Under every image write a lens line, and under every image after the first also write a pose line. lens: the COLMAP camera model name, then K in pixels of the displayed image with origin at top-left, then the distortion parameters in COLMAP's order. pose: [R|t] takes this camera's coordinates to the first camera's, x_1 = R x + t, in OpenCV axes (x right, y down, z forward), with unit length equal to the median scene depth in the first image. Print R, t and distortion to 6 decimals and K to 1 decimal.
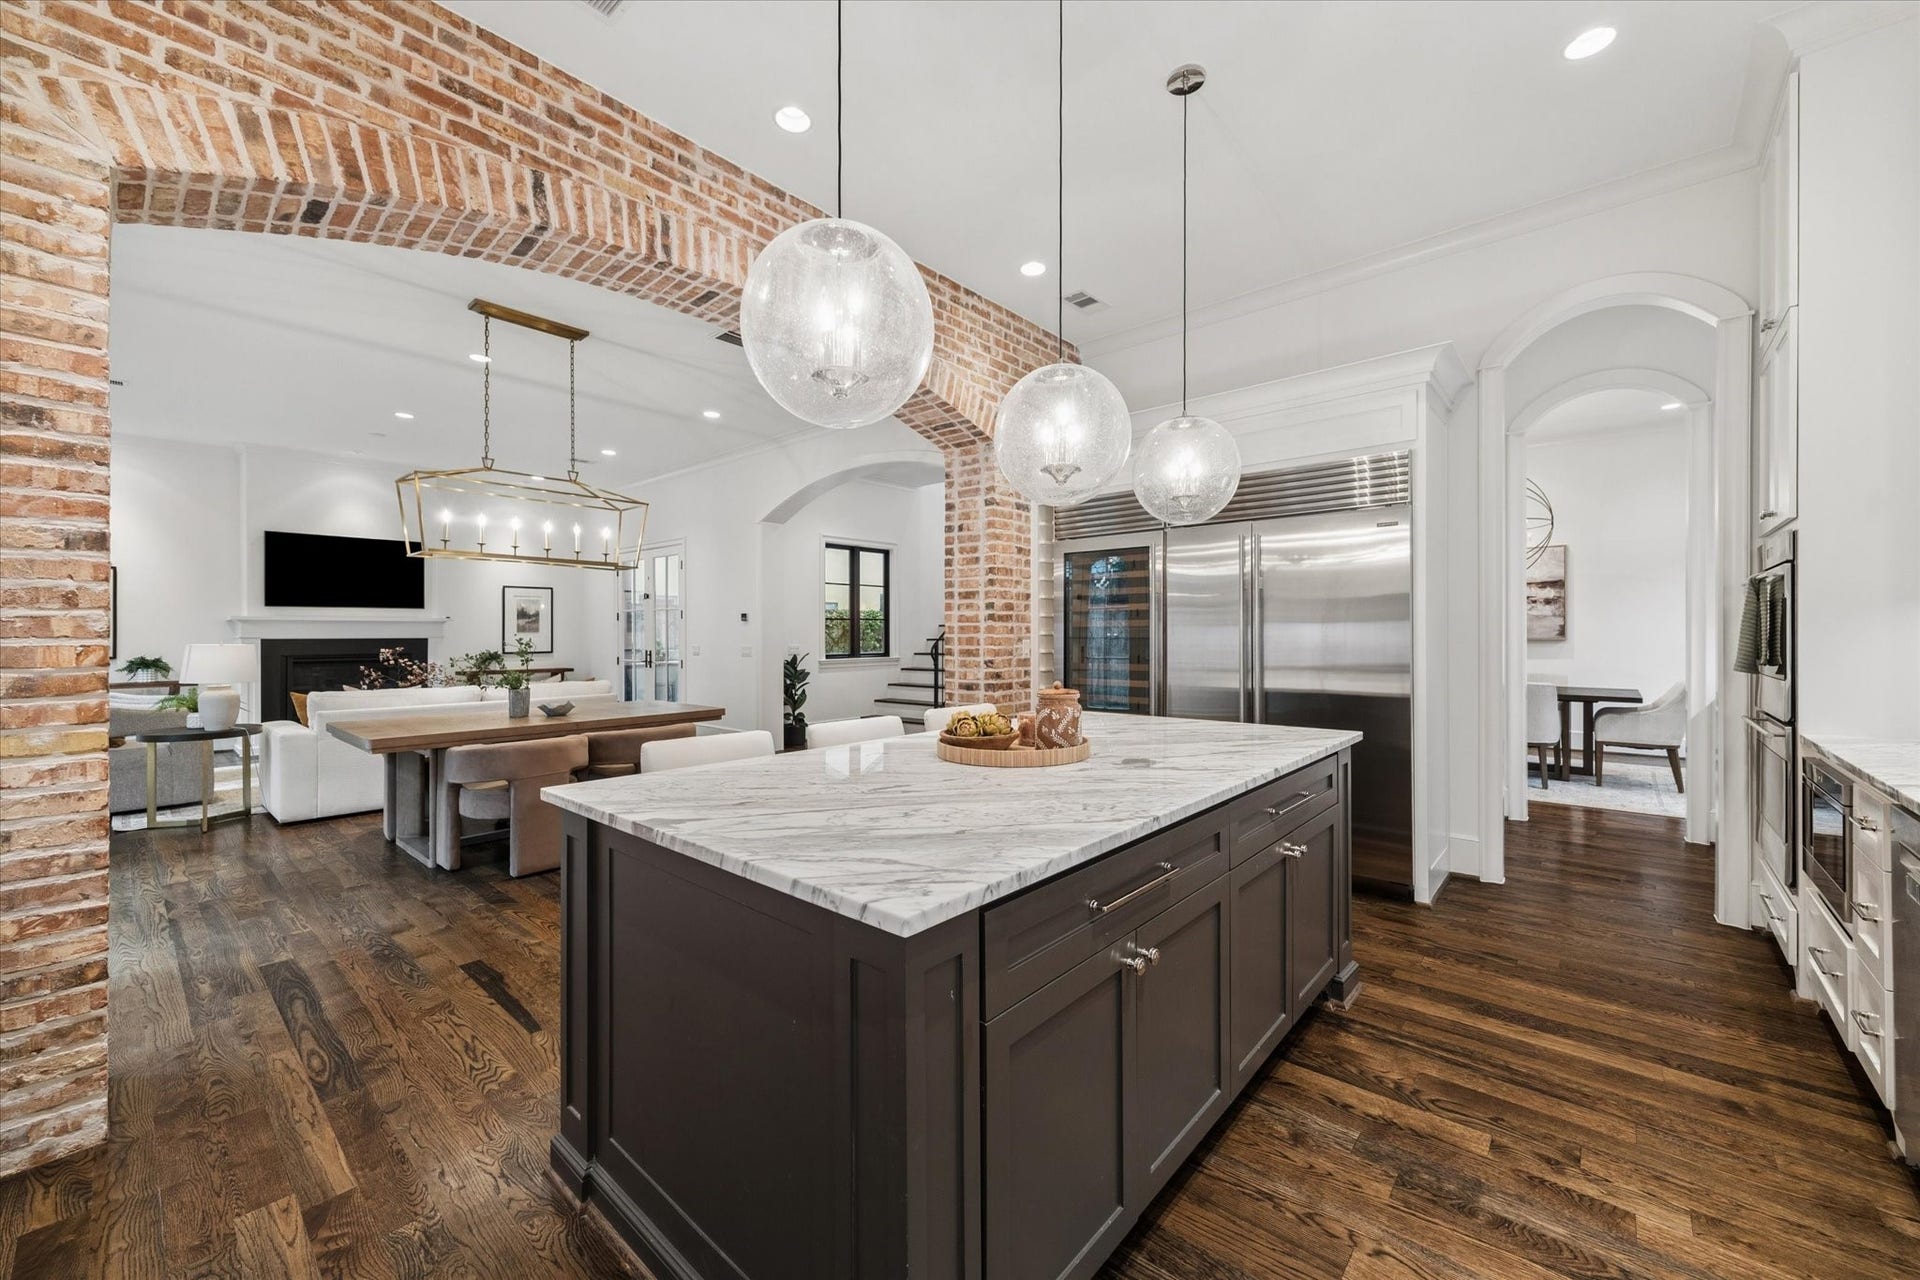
lens RADIAL K [[739.3, 0, 960.0], [0, 739.3, 640.0], [0, 0, 1]] dist [-0.000303, 0.000038]
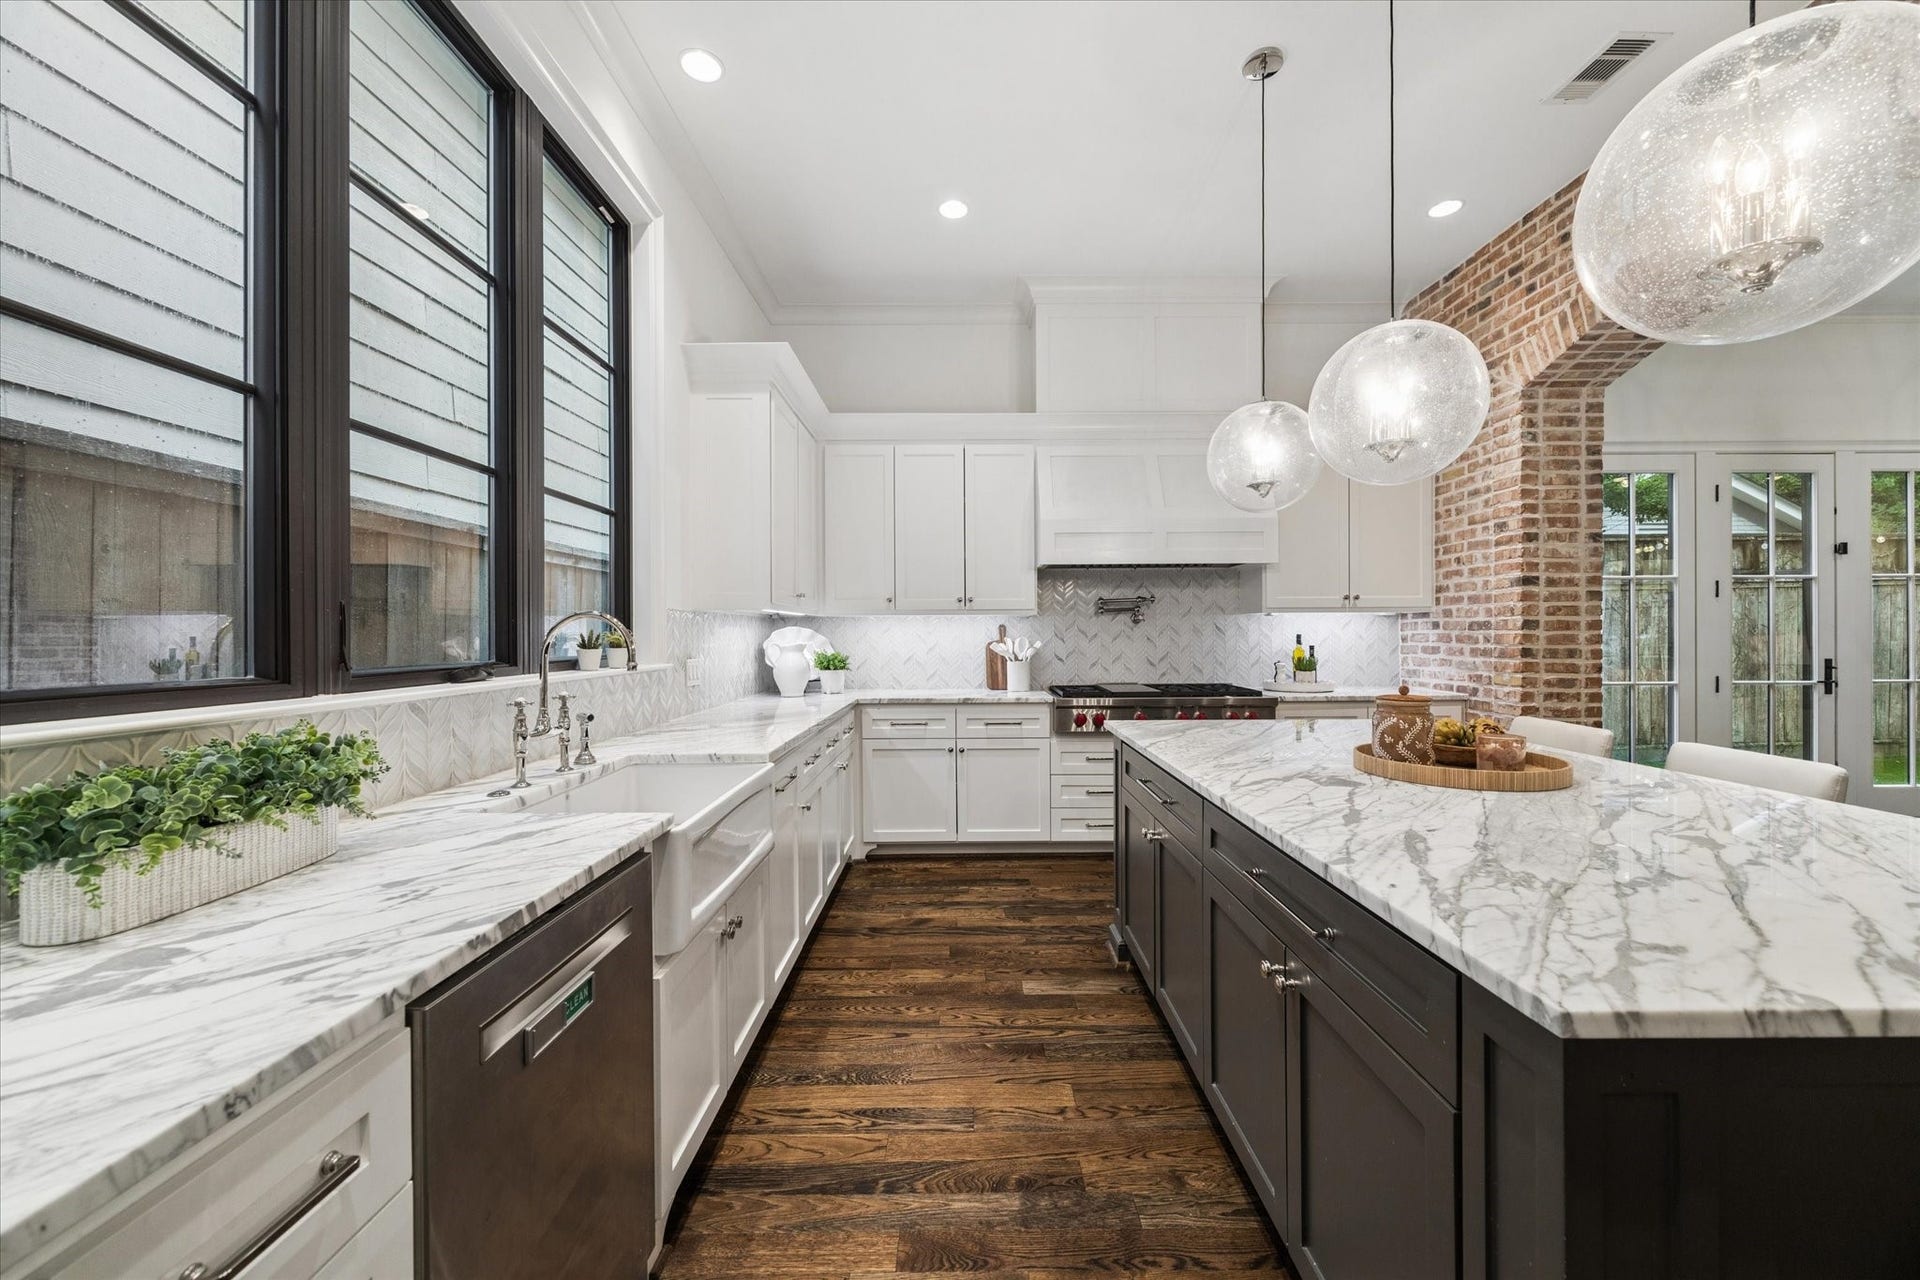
lens RADIAL K [[739.3, 0, 960.0], [0, 739.3, 640.0], [0, 0, 1]] dist [-0.000303, 0.000038]
pose [[-0.756761, 0.007384, -0.653650, 1.231928], [0.004103, 0.999970, 0.006547, -0.003311], [0.653679, 0.002272, -0.756769, 1.487744]]
